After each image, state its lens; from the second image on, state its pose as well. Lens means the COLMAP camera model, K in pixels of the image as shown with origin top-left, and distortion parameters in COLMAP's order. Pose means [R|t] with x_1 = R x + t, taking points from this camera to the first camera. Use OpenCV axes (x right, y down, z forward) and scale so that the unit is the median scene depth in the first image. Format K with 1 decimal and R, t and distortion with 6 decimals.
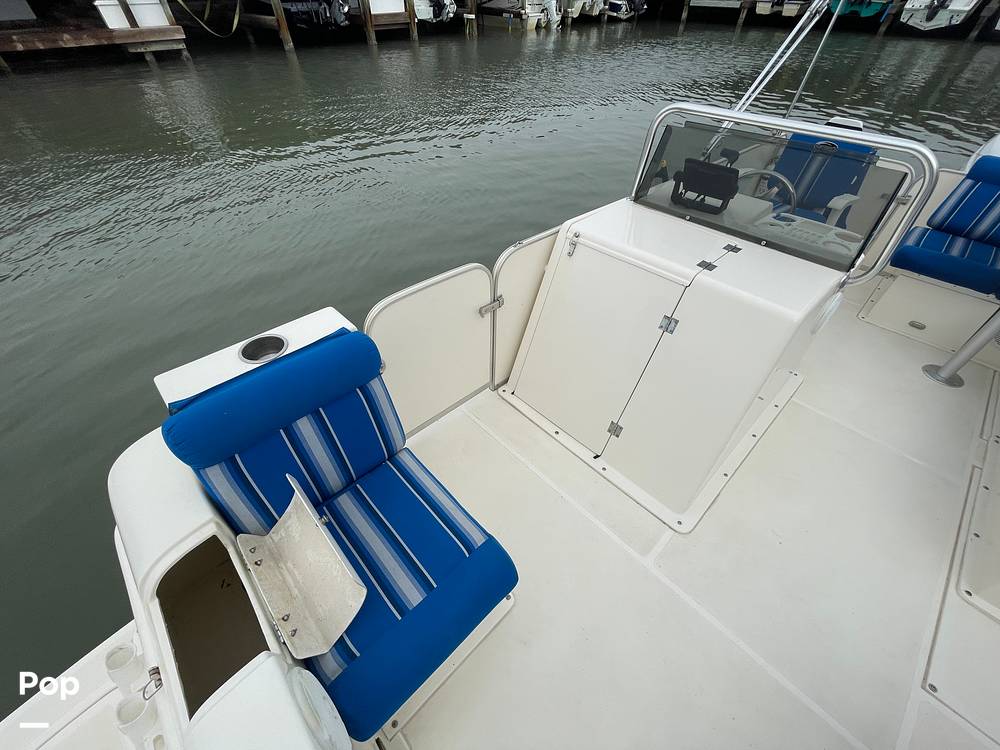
lens RADIAL K [[405.6, 0, 499.4], [0, 405.6, 376.1], [0, 0, 1]] dist [-0.003204, 0.000901]
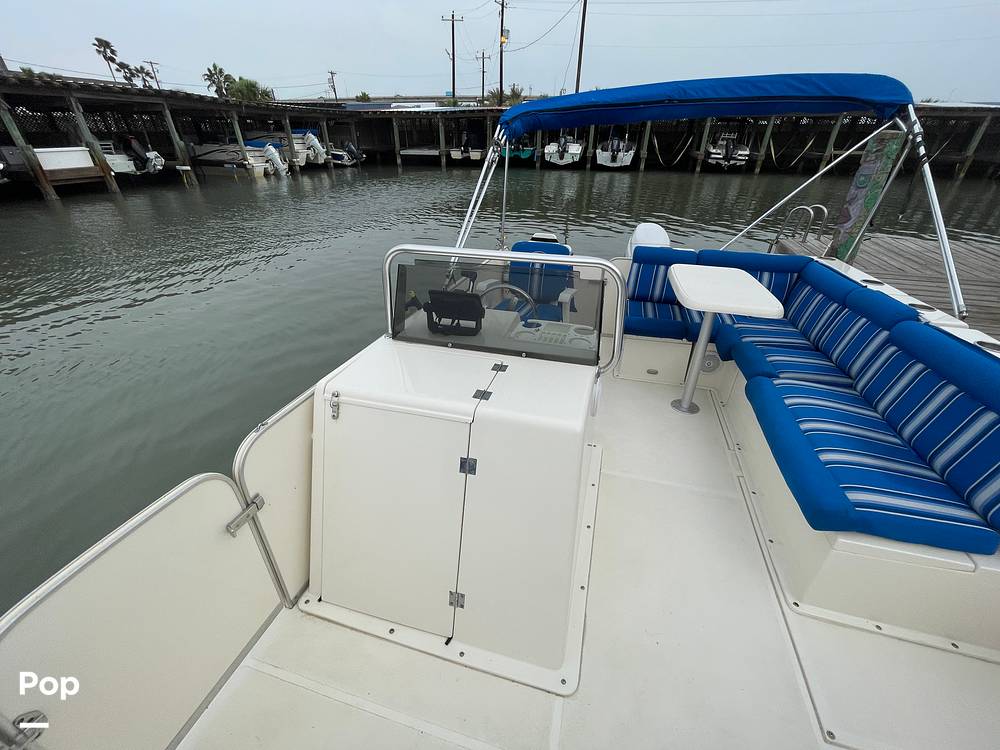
lens RADIAL K [[405.6, 0, 500.5], [0, 405.6, 373.4], [0, 0, 1]] dist [-0.003204, 0.000901]
pose [[0.856860, -0.258528, 0.446043, 0.092397], [0.358920, 0.920216, -0.156135, -0.104122], [-0.370090, 0.293880, 0.881287, 0.092584]]
